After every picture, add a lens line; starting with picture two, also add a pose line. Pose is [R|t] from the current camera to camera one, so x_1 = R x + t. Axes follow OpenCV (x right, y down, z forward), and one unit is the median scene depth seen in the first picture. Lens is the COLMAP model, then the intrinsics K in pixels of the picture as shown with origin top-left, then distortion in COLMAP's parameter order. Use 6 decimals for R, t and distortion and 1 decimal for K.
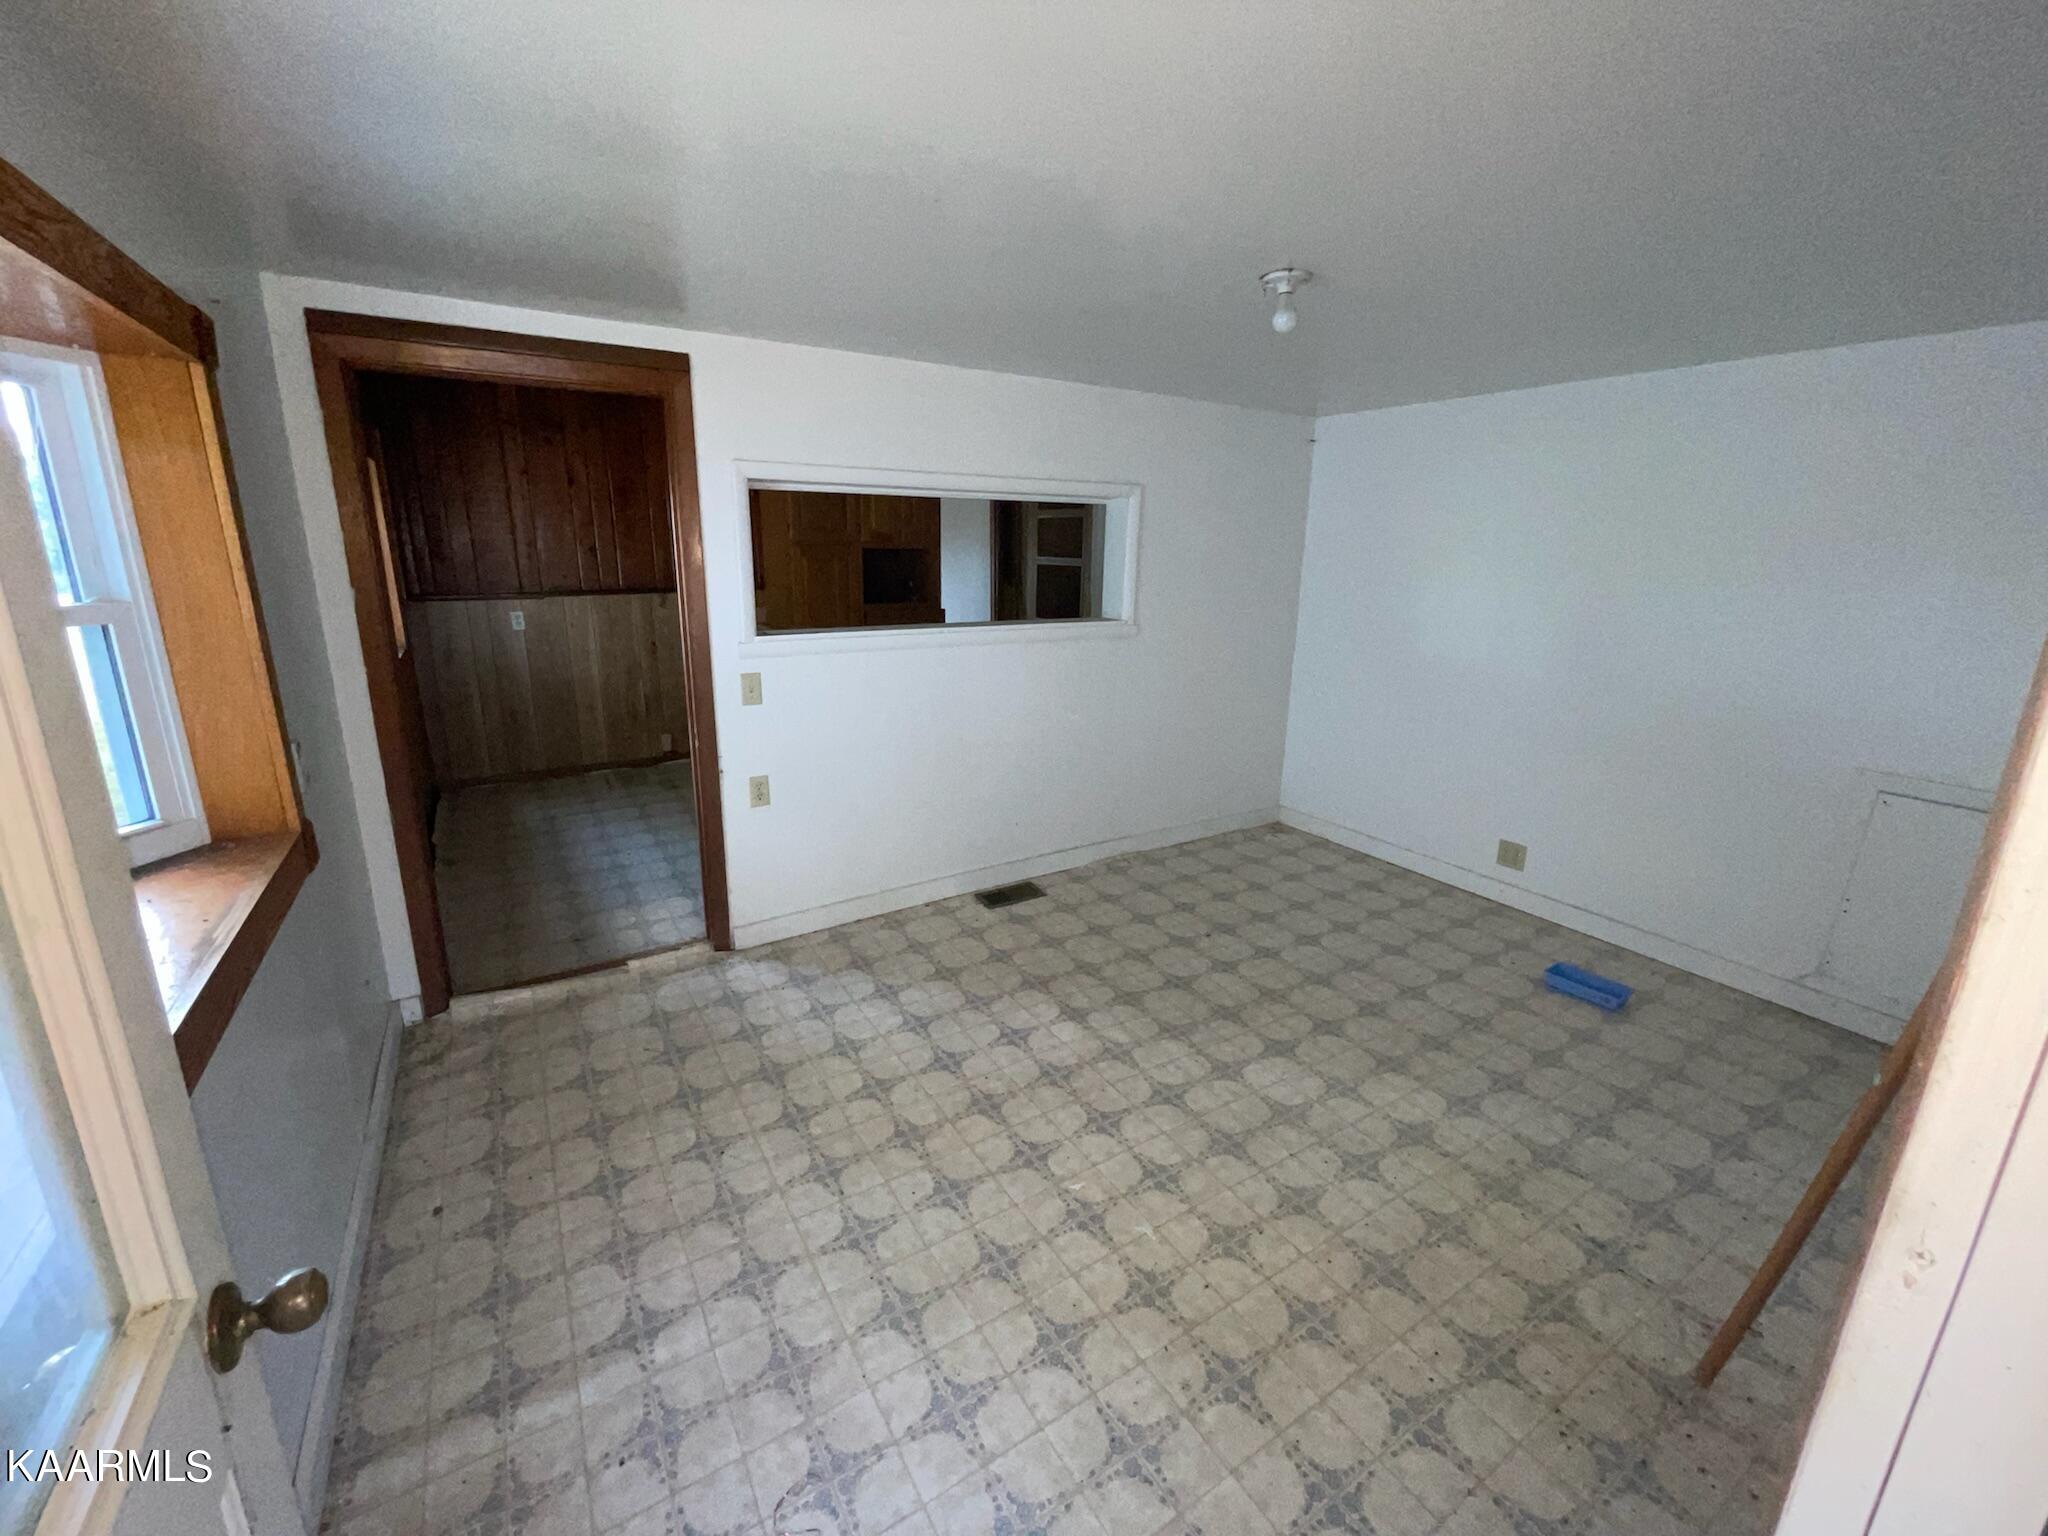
lens RADIAL K [[832.8, 0, 1020.3], [0, 832.8, 762.8], [0, 0, 1]] dist [0.004827, 0.000343]
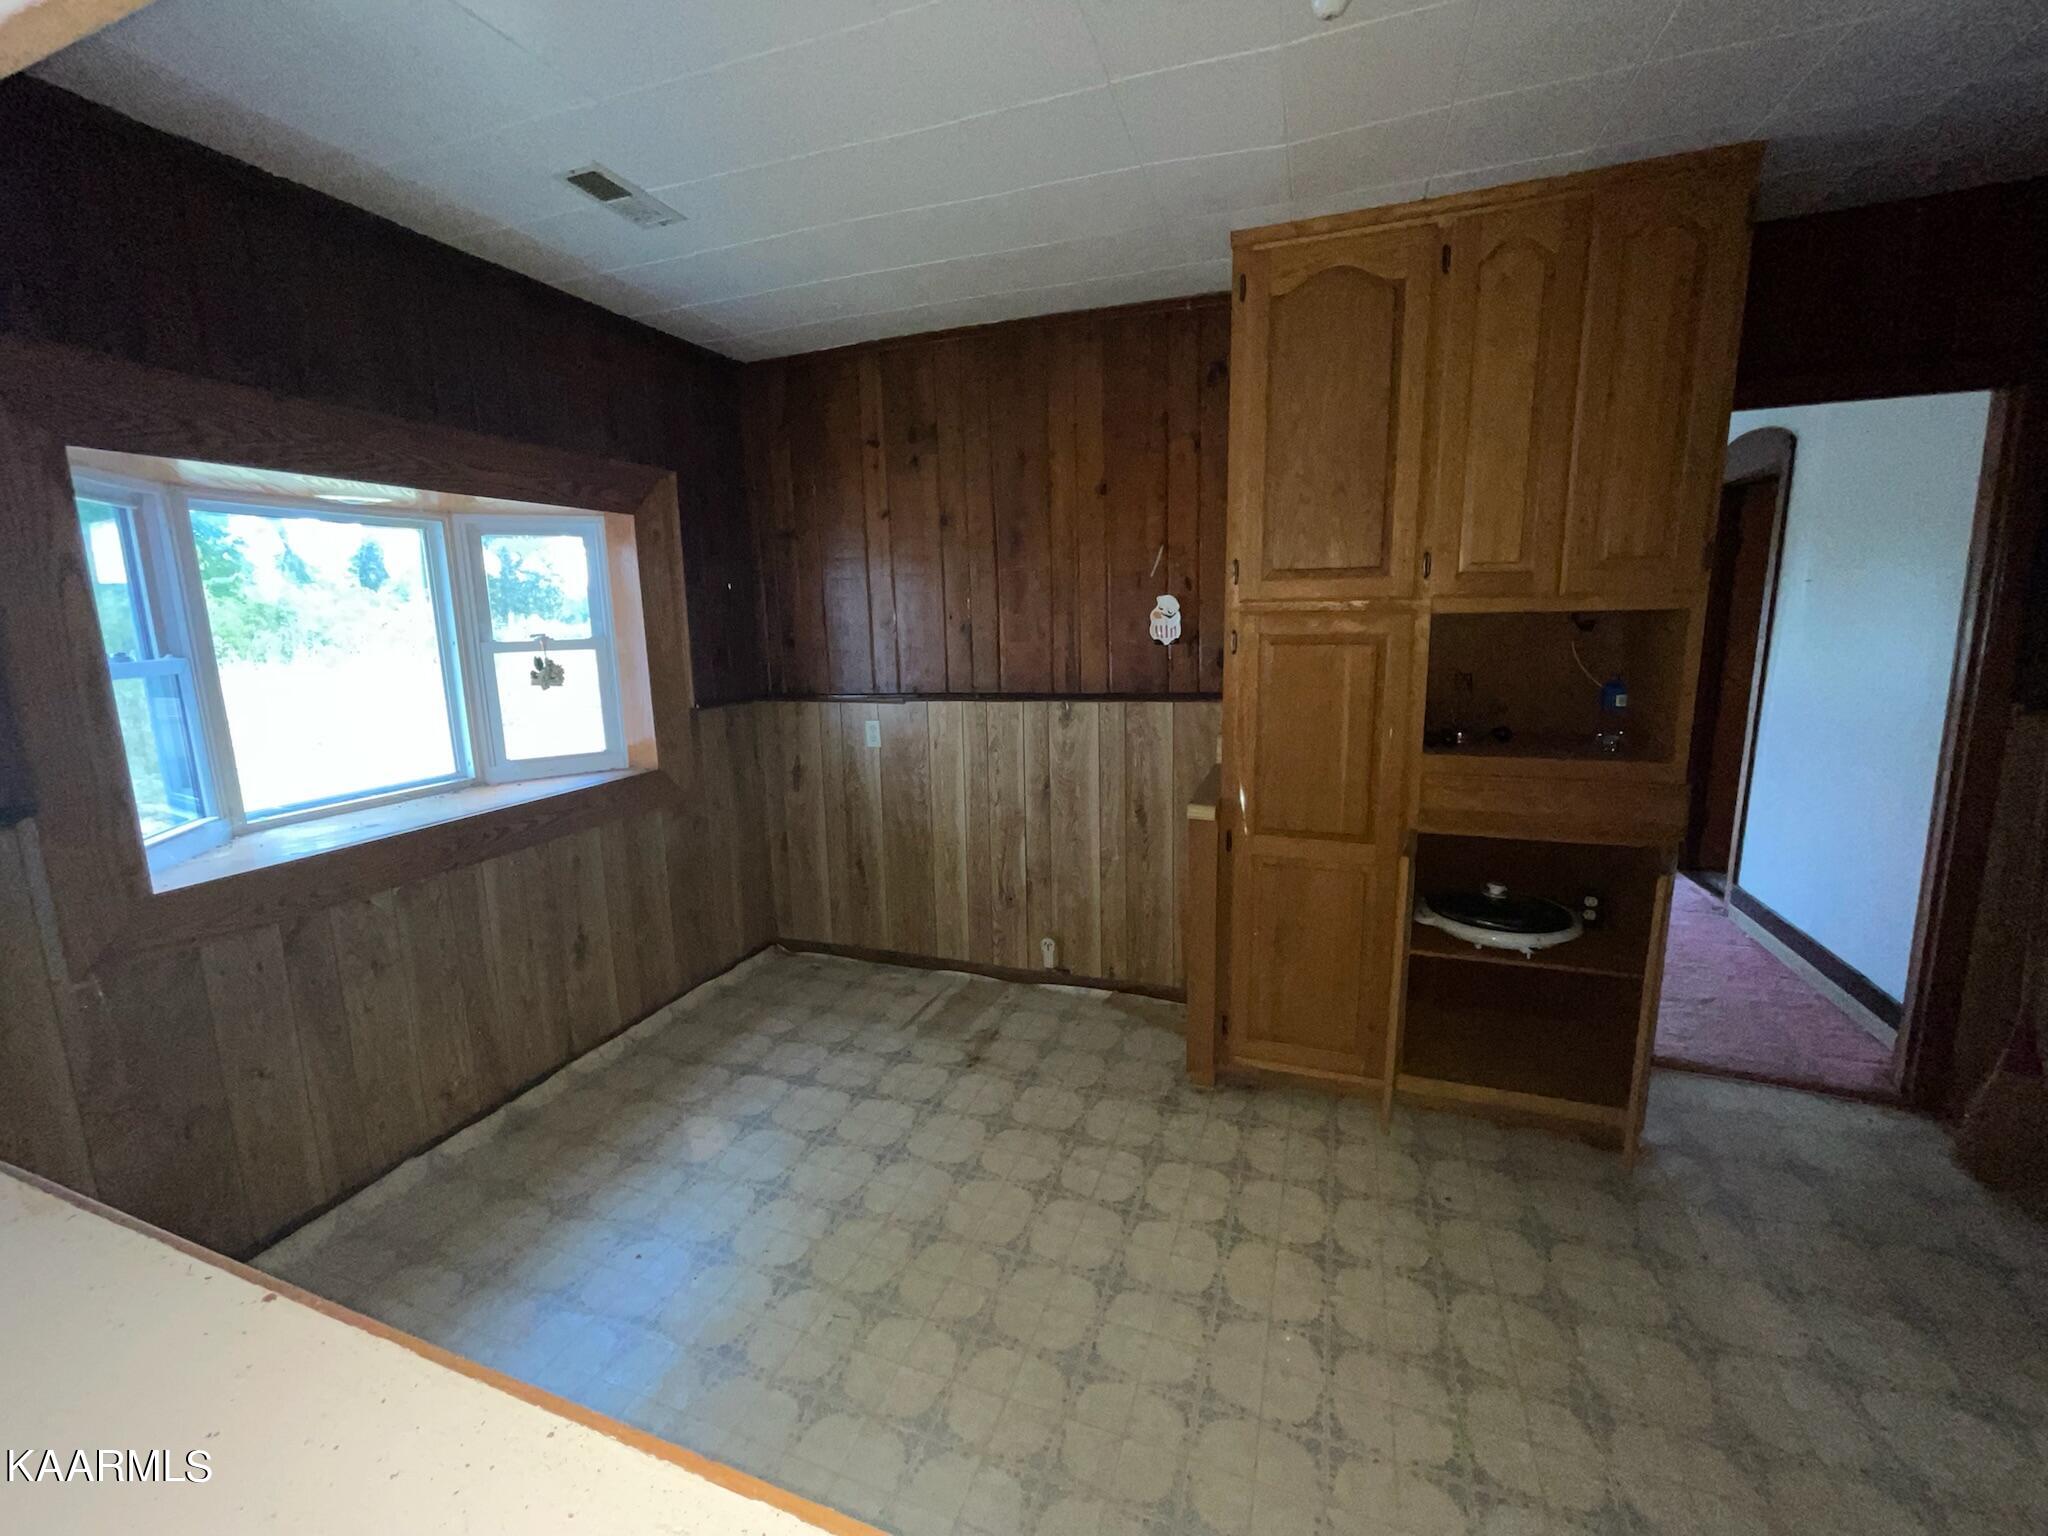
lens RADIAL K [[832.8, 0, 1021.8], [0, 832.8, 759.3], [0, 0, 1]] dist [0.004827, 0.000343]
pose [[0.597895, 0.113160, -0.793547, 0.007995], [-0.175438, 0.984456, 0.008201, -0.172226], [0.782140, 0.134314, 0.608454, 0.668706]]
